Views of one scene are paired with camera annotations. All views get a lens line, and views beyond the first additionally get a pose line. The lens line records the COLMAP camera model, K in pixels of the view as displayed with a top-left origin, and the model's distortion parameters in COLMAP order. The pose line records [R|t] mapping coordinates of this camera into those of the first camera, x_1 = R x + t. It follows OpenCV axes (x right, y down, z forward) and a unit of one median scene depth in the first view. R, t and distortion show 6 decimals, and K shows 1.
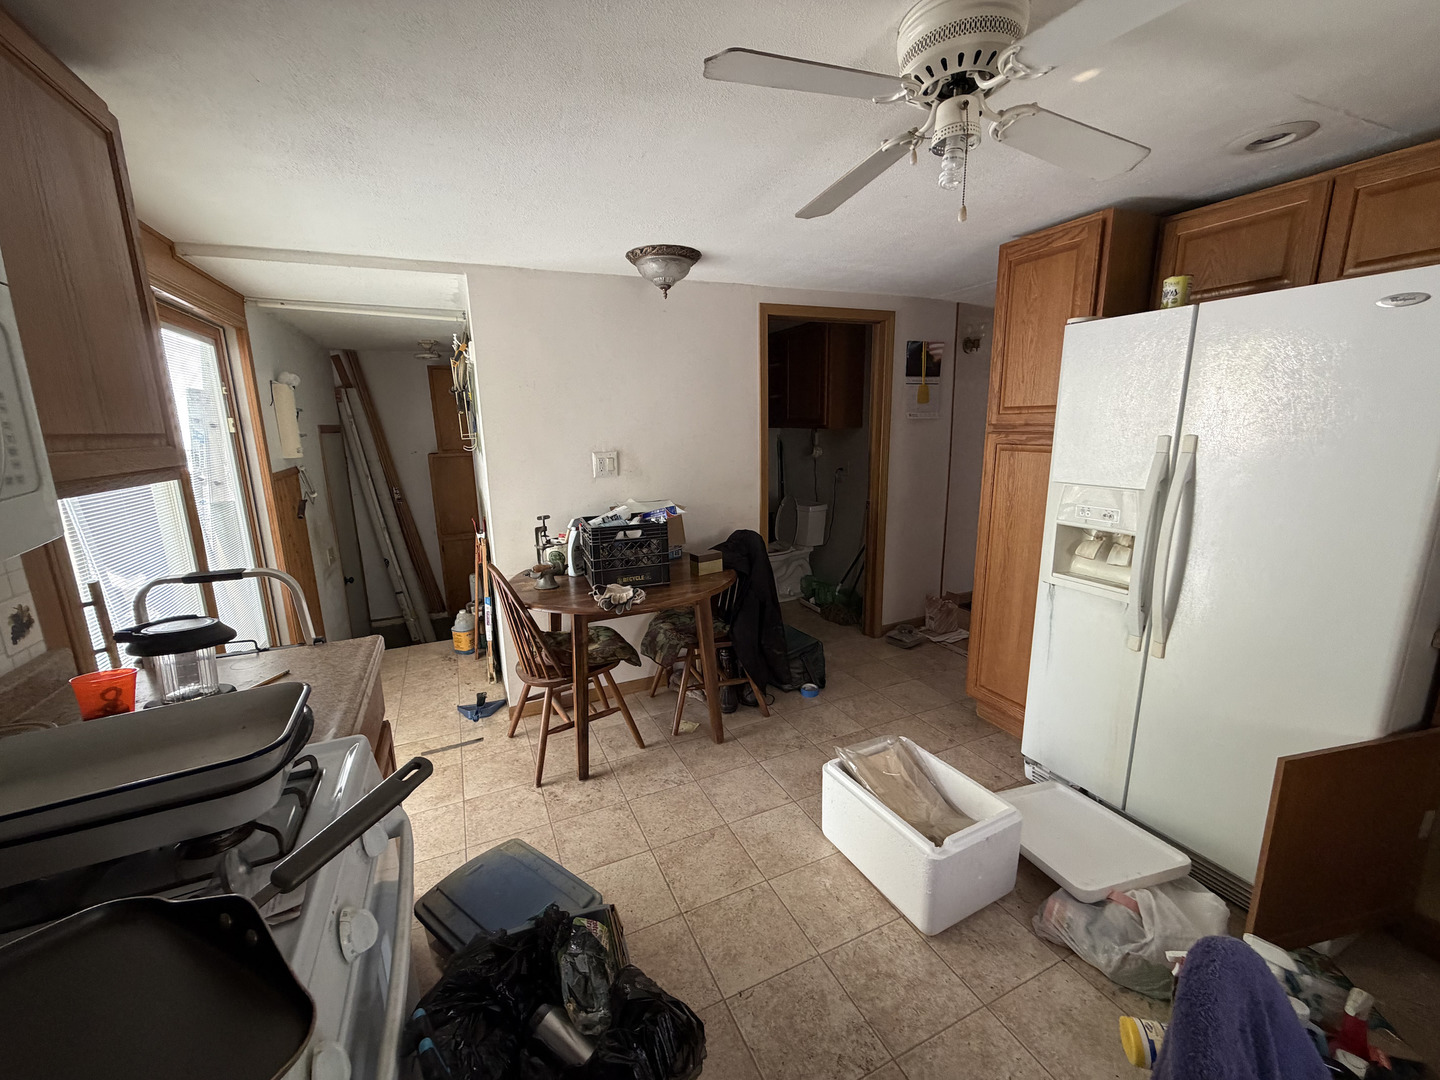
lens RADIAL K [[571.2, 0, 723.5], [0, 571.2, 545.0], [0, 0, 1]] dist [0.000003, -0.000068]
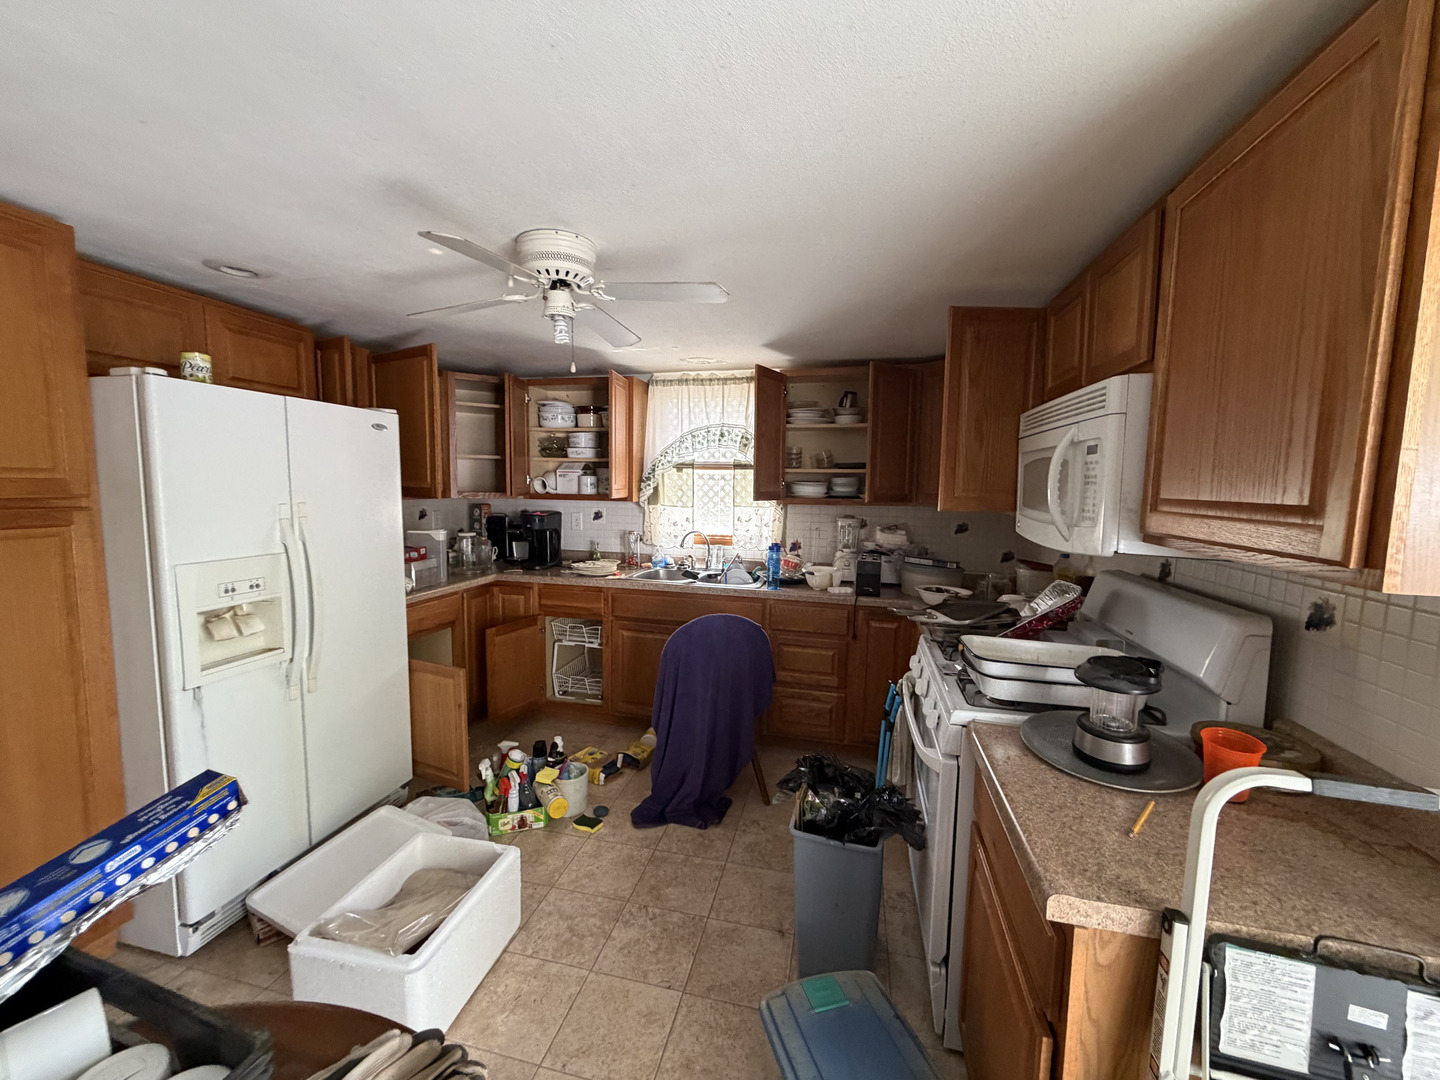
lens RADIAL K [[571.2, 0, 713.6], [0, 571.2, 537.8], [0, 0, 1]] dist [0.000003, -0.000068]
pose [[-0.771159, -0.058217, 0.633976, -0.604254], [0.121716, 0.963960, 0.236572, -0.291331], [-0.624900, 0.259600, -0.736280, 1.311176]]
